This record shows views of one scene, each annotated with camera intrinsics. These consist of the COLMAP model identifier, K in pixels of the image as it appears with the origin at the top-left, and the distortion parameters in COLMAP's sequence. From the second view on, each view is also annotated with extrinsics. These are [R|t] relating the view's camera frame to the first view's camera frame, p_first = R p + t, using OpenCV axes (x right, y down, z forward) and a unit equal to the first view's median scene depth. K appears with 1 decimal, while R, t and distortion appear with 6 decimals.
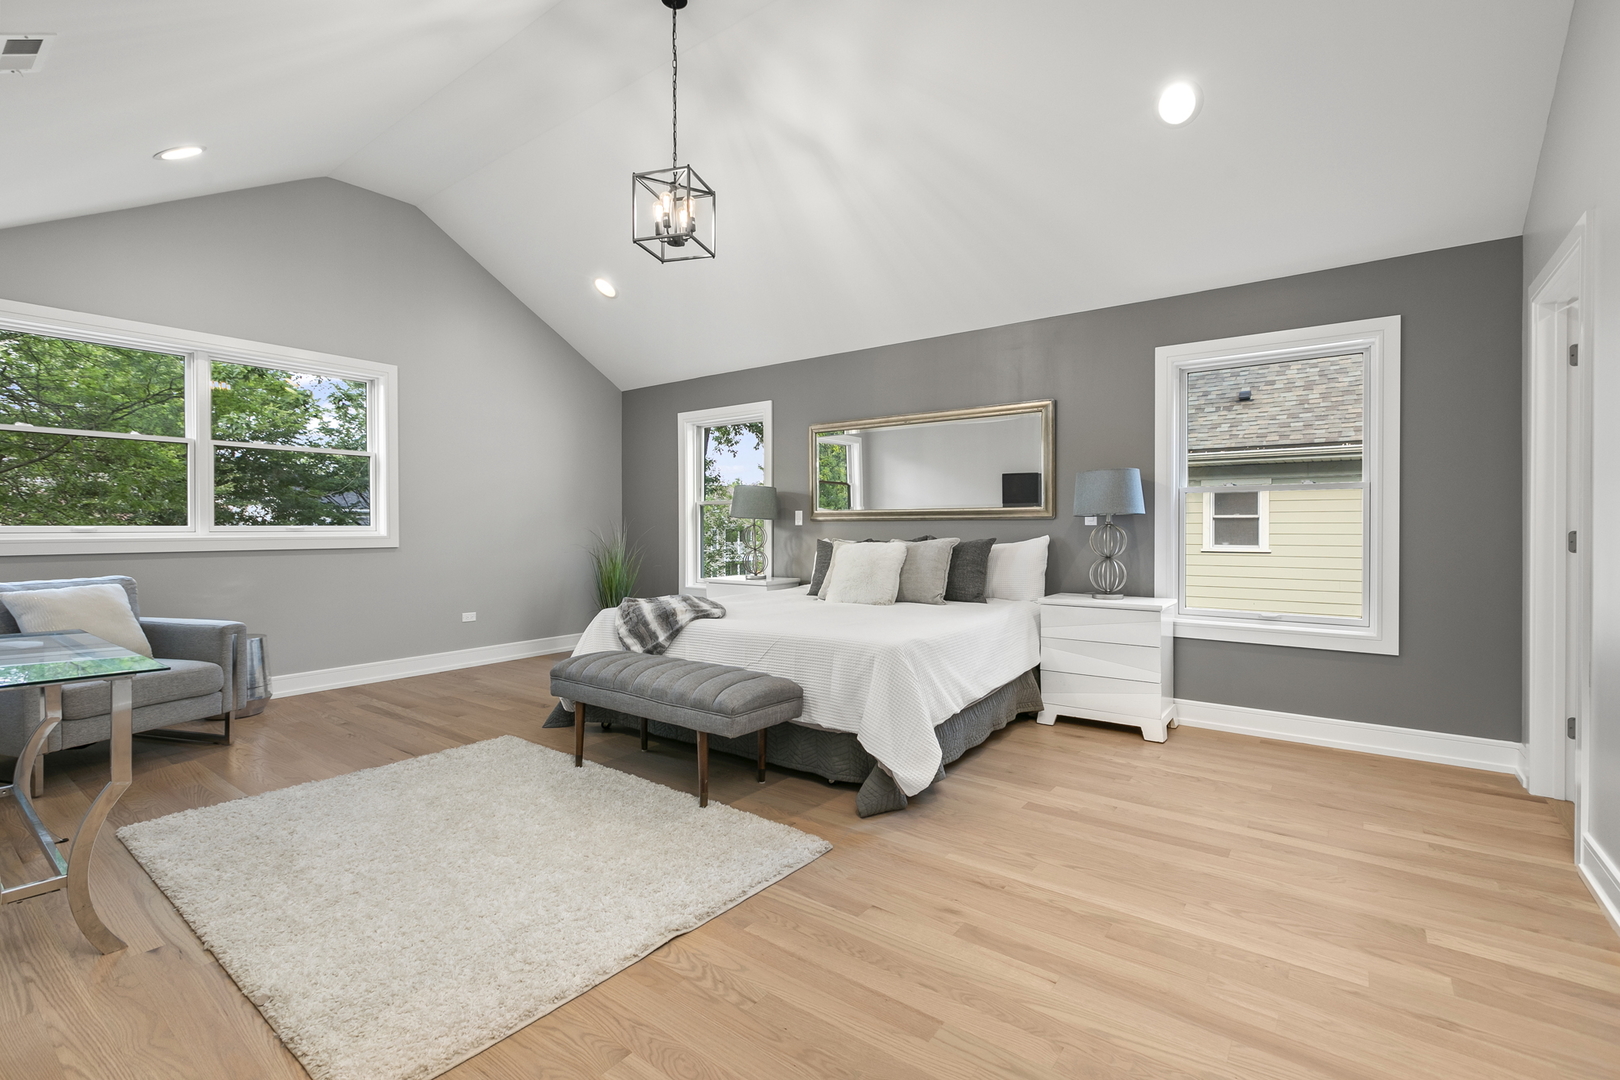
lens RADIAL K [[725.9, 0, 805.6], [0, 725.9, 531.5], [0, 0, 1]] dist [-0.001808, 0.000220]
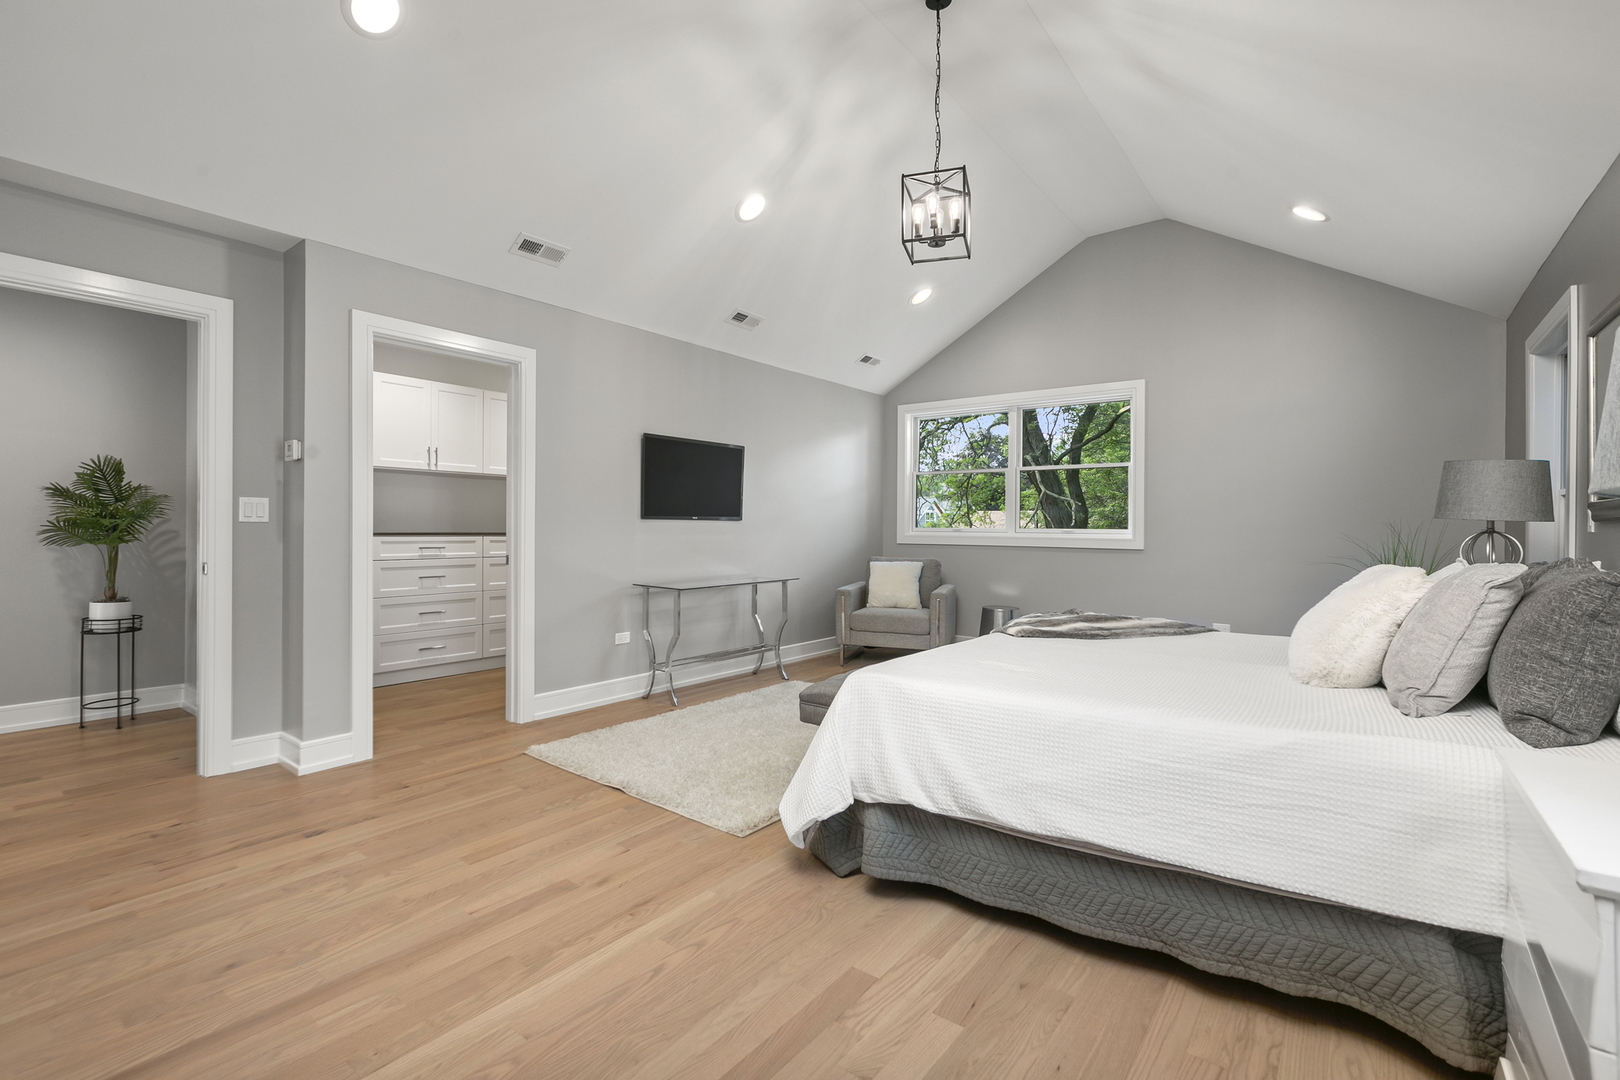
lens RADIAL K [[725.9, 0, 807.0], [0, 725.9, 531.3], [0, 0, 1]] dist [-0.001808, 0.000220]
pose [[-0.007672, 0.006784, -0.999948, 1.220994], [-0.014492, 0.999871, 0.006895, -0.011685], [0.999866, 0.014544, -0.007573, 1.248327]]
